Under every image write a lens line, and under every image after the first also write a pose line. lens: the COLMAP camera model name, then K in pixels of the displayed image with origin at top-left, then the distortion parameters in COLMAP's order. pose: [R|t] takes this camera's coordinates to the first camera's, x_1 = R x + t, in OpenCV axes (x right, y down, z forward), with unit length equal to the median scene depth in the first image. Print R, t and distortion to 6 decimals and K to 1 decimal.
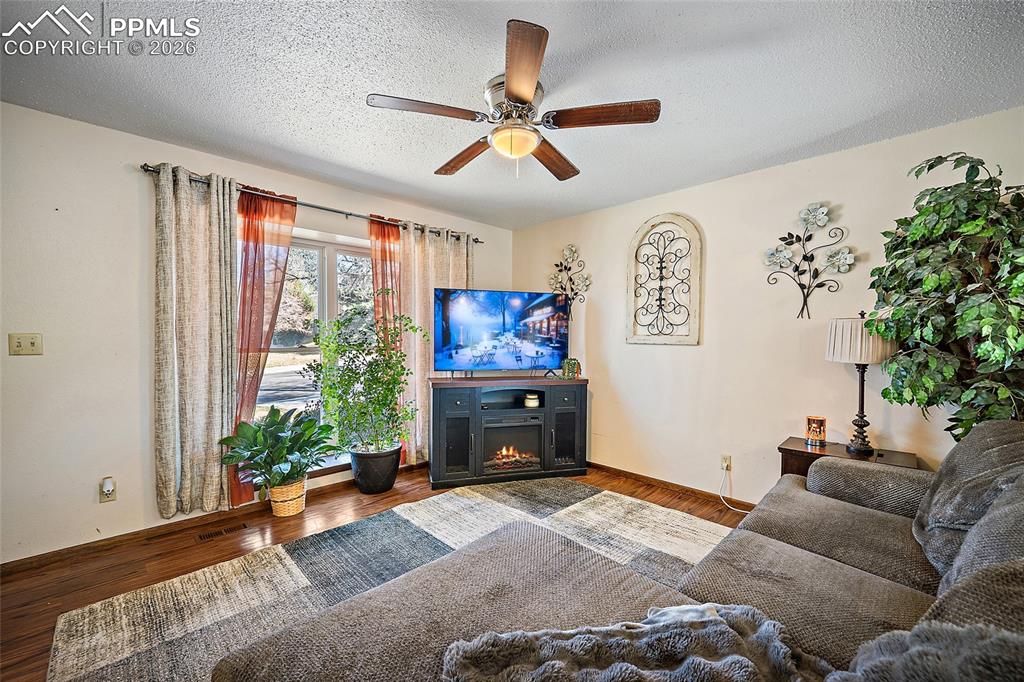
lens RADIAL K [[420.1, 0, 513.9], [0, 420.1, 349.9], [0, 0, 1]] dist [-0.001091, -0.000415]
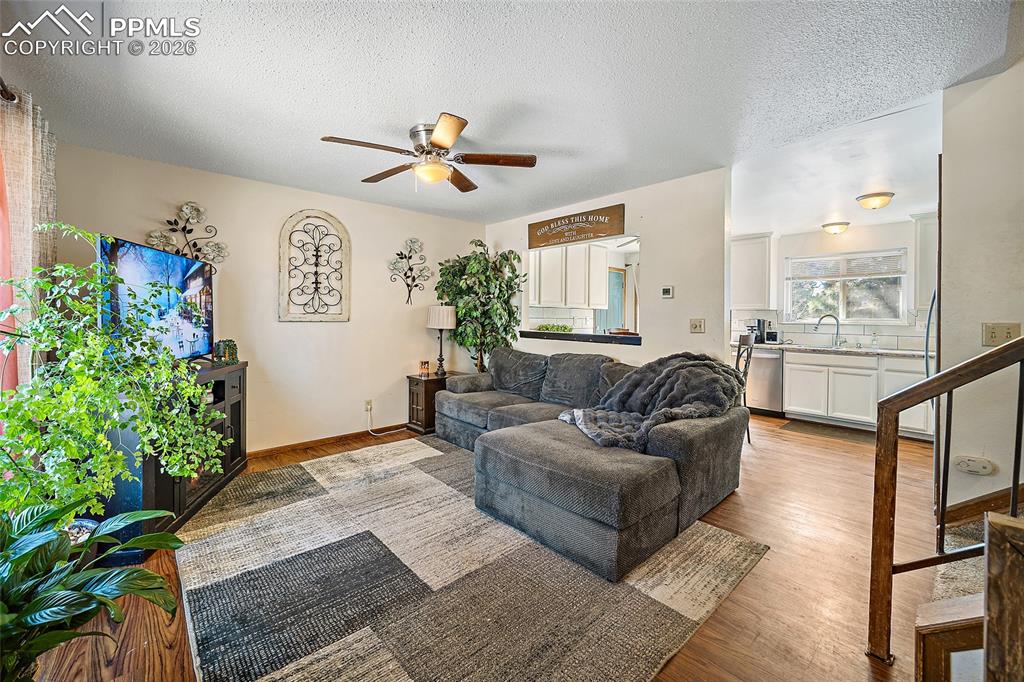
lens RADIAL K [[416.8, 0, 512.1], [0, 416.8, 316.7], [0, 0, 1]] dist [-0.000659, 0.000007]
pose [[0.040098, -0.006700, 0.999173, -0.970934], [0.026042, 0.999645, 0.005658, -0.024166], [-0.998856, 0.025794, 0.040258, 0.521226]]
